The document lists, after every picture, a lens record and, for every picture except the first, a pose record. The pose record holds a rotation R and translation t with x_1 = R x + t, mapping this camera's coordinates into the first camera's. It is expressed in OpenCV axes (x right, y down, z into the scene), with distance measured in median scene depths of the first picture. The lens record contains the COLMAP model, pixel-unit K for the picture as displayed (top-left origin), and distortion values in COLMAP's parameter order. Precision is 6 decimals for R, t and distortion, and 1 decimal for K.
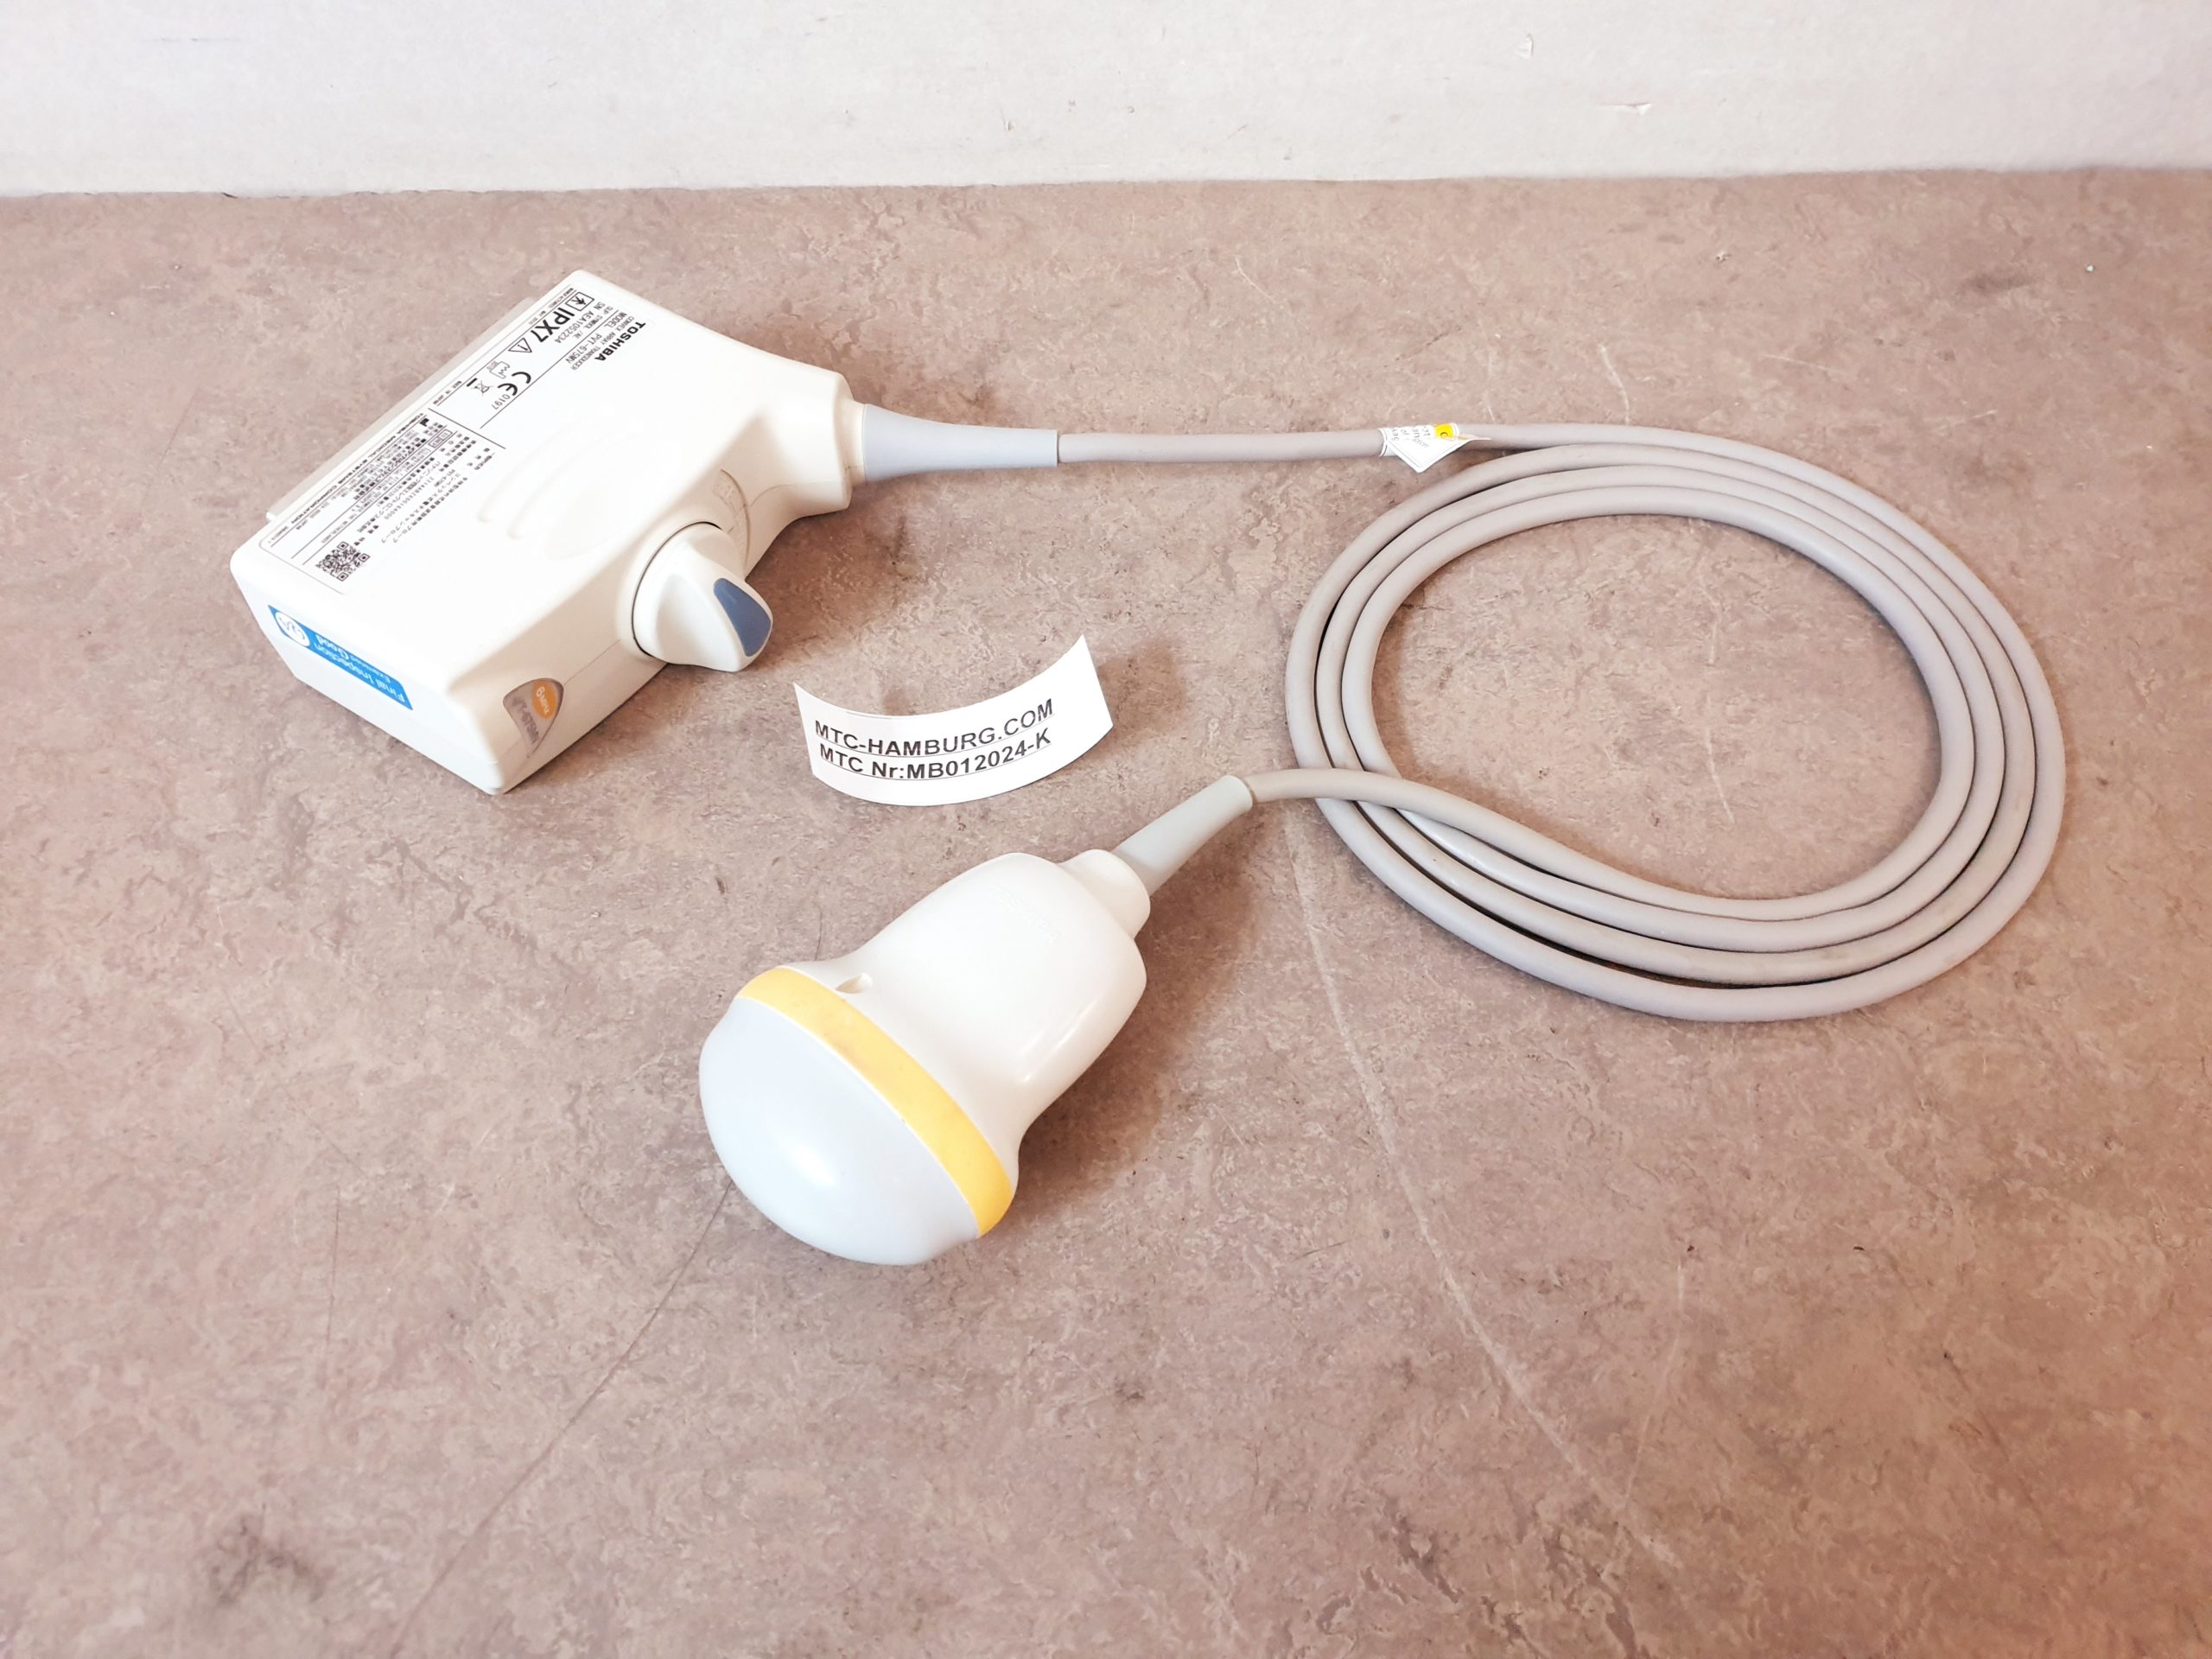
lens RADIAL K [[1805.2, 0, 1112.5], [0, 1805.2, 840.7], [0, 0, 1]] dist [-0.027233, -0.008448]
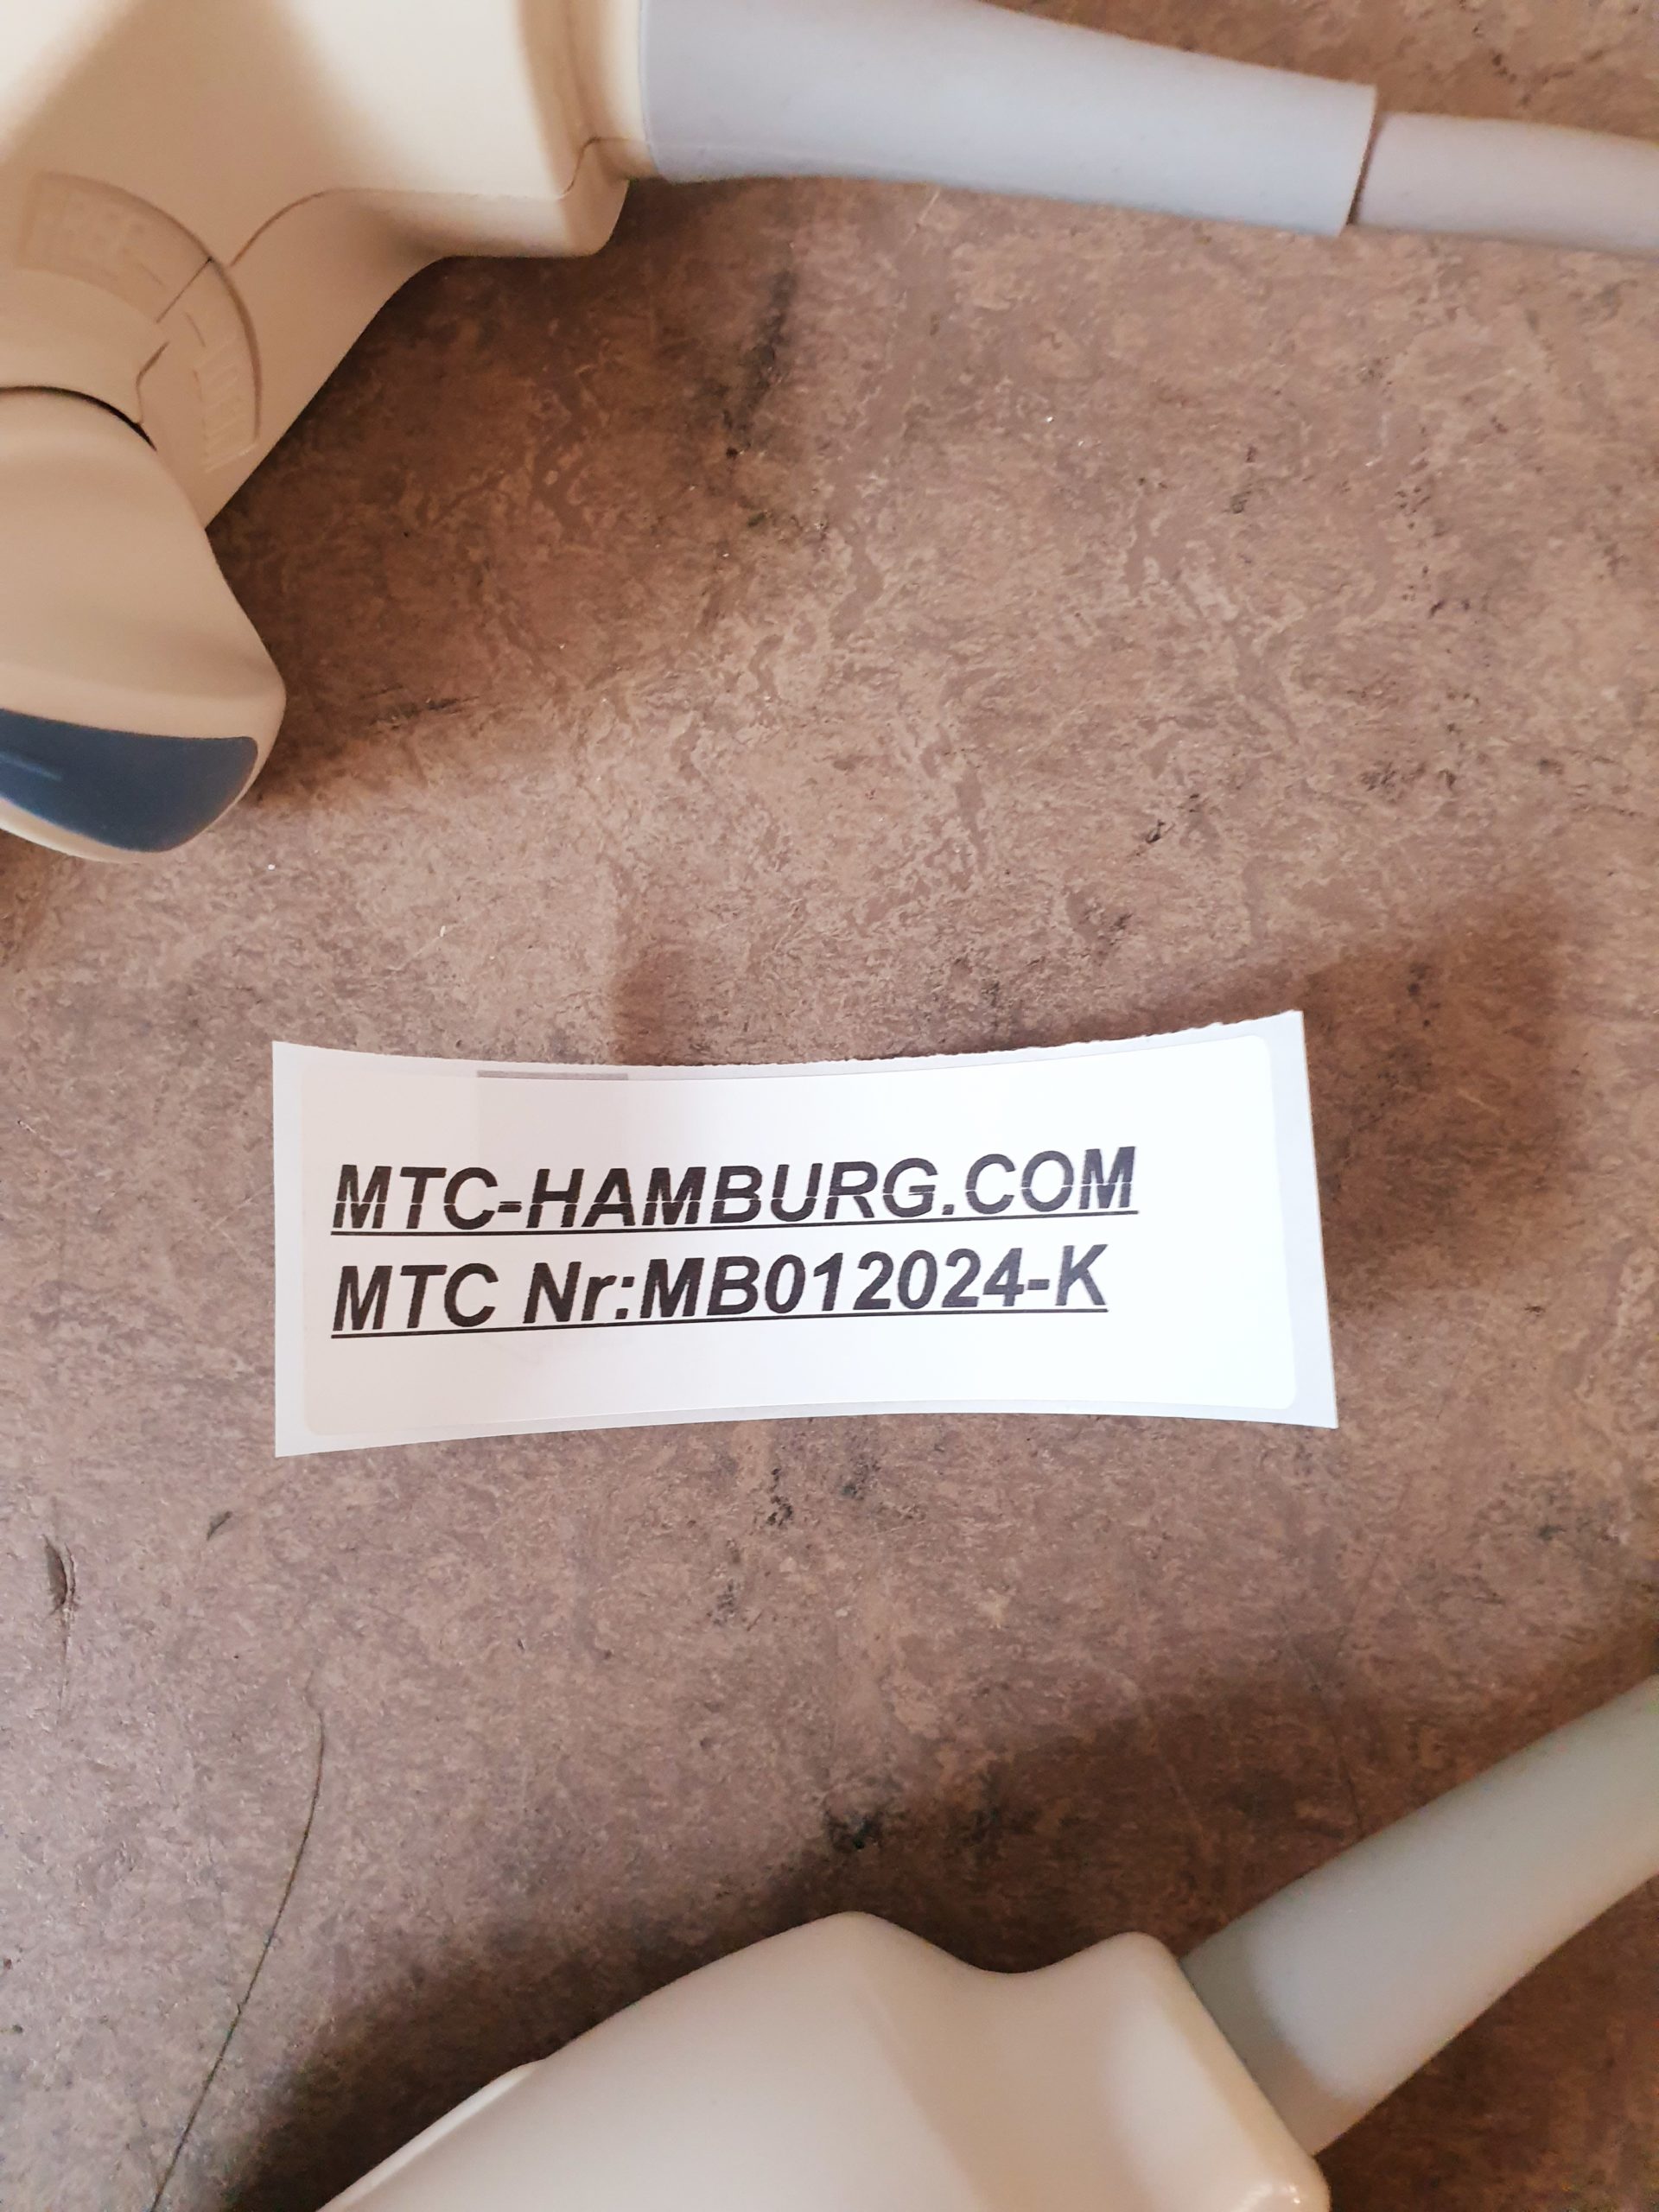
lens RADIAL K [[1805.2, 0, 826.2], [0, 1805.2, 1102.8], [0, 0, 1]] dist [-0.027233, -0.008448]
pose [[0.976339, 0.193148, -0.097241, -0.056746], [-0.127596, 0.877615, 0.462072, -0.217418], [0.174589, -0.438731, 0.881495, 0.729226]]
